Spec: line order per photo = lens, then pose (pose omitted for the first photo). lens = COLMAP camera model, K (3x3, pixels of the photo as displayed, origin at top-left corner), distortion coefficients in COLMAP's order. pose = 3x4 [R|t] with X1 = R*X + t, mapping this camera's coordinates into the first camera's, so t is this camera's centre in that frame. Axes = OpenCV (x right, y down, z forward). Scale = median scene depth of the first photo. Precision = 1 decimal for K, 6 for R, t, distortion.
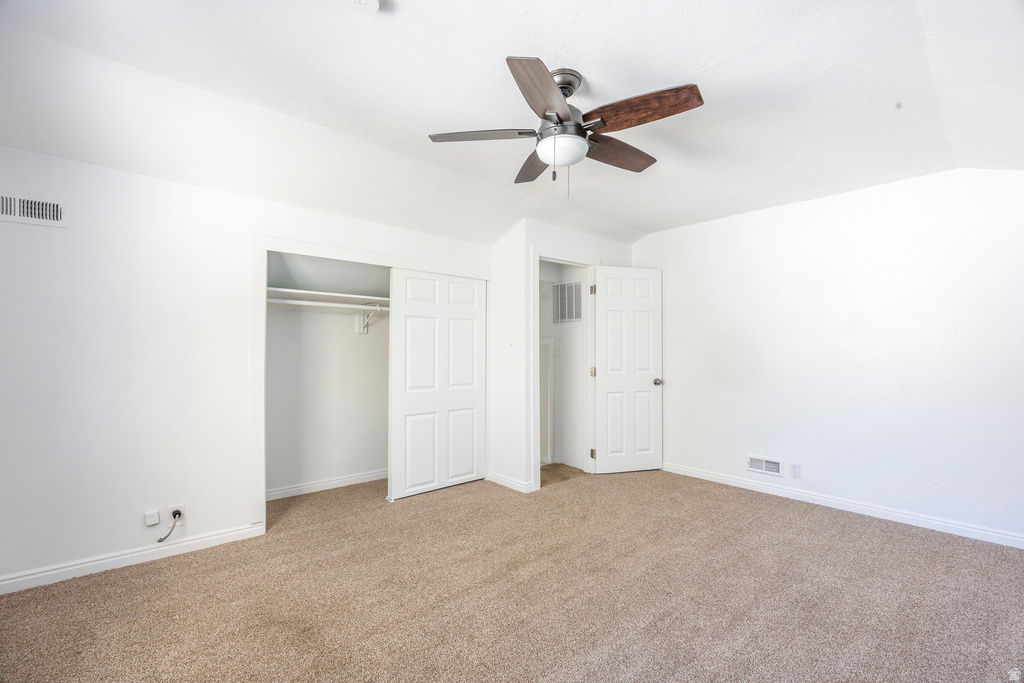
lens RADIAL K [[445.1, 0, 514.3], [0, 445.1, 344.6], [0, 0, 1]] dist [-0.021162, 0.001944]
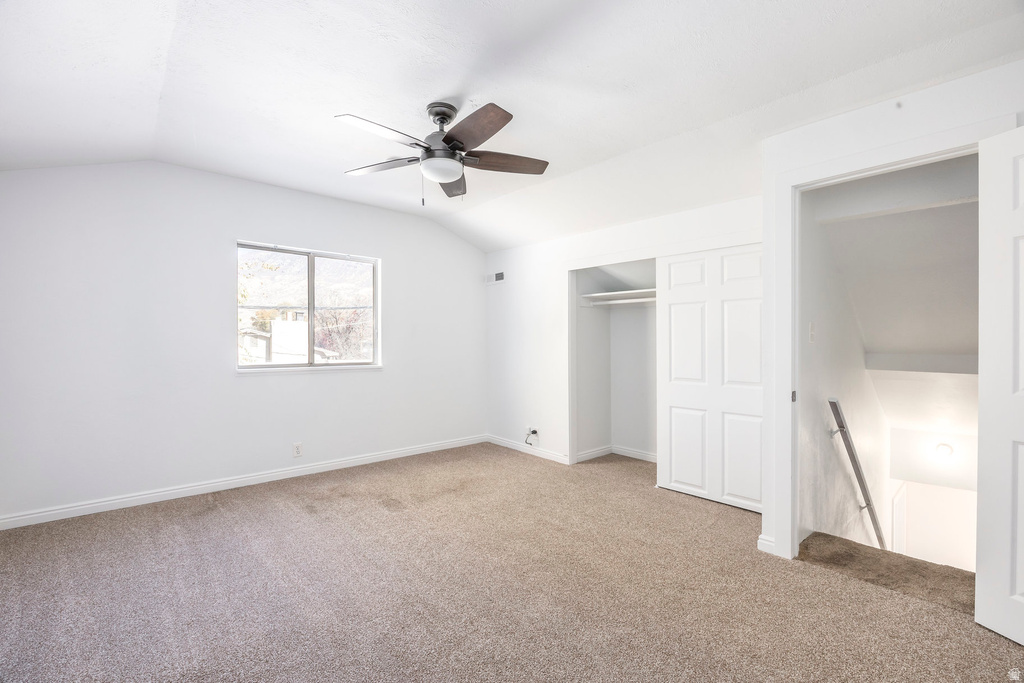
lens RADIAL K [[445.1, 0, 514.3], [0, 445.1, 341.6], [0, 0, 1]] dist [-0.021162, 0.001944]
pose [[-0.008514, 0.000279, -0.999964, 0.735614], [0.014218, 0.999899, 0.000158, 0.013053], [0.999863, -0.014216, -0.008518, 0.671514]]
